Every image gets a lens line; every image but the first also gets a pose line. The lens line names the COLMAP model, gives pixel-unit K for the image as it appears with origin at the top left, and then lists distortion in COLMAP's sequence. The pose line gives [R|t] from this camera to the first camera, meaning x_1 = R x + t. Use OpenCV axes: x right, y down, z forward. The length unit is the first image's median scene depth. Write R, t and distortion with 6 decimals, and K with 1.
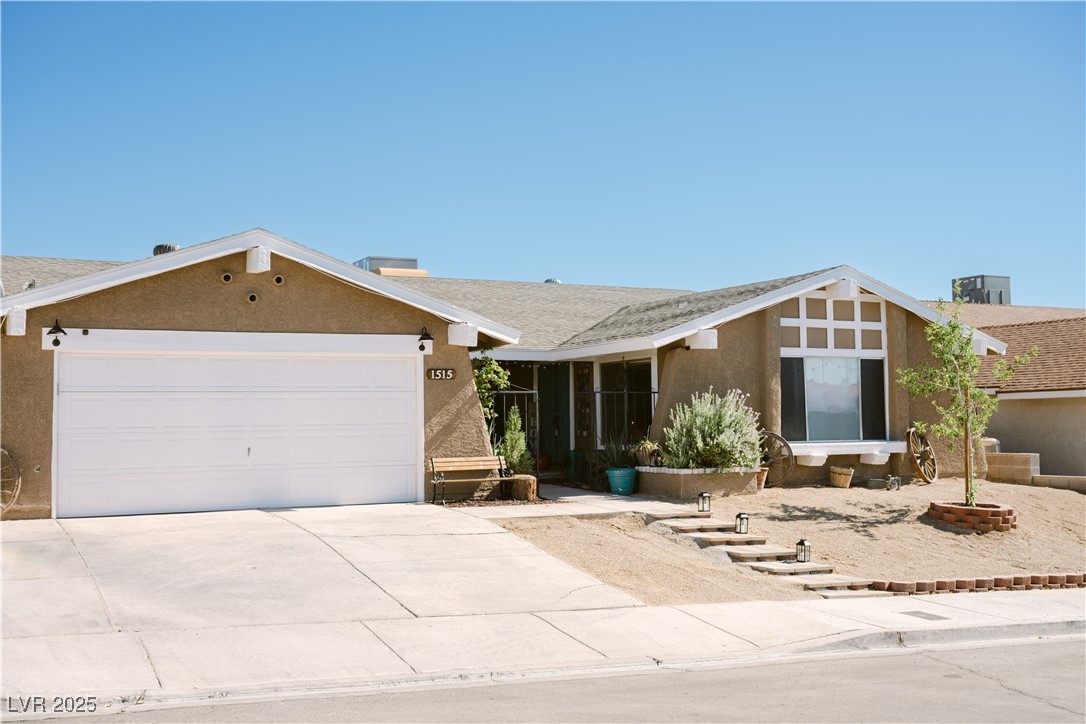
lens RADIAL K [[1187.9, 0, 542.6], [0, 1187.9, 357.1], [0, 0, 1]] dist [0.005660, 0.000000]
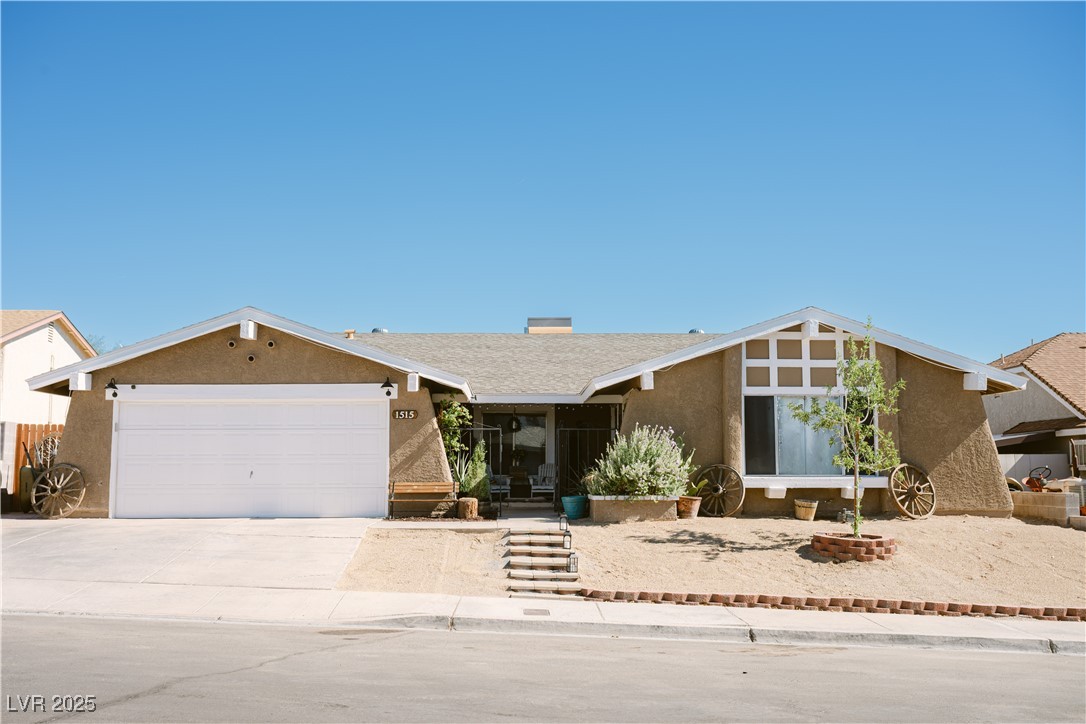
lens RADIAL K [[1151.5, 0, 543.1], [0, 1151.5, 365.7], [0, 0, 1]] dist [0.010656, 0.000000]
pose [[0.898717, -0.031135, -0.437422, 0.566145], [0.014579, 0.999046, -0.041158, 0.015009], [0.438286, 0.030612, 0.898314, -0.015465]]
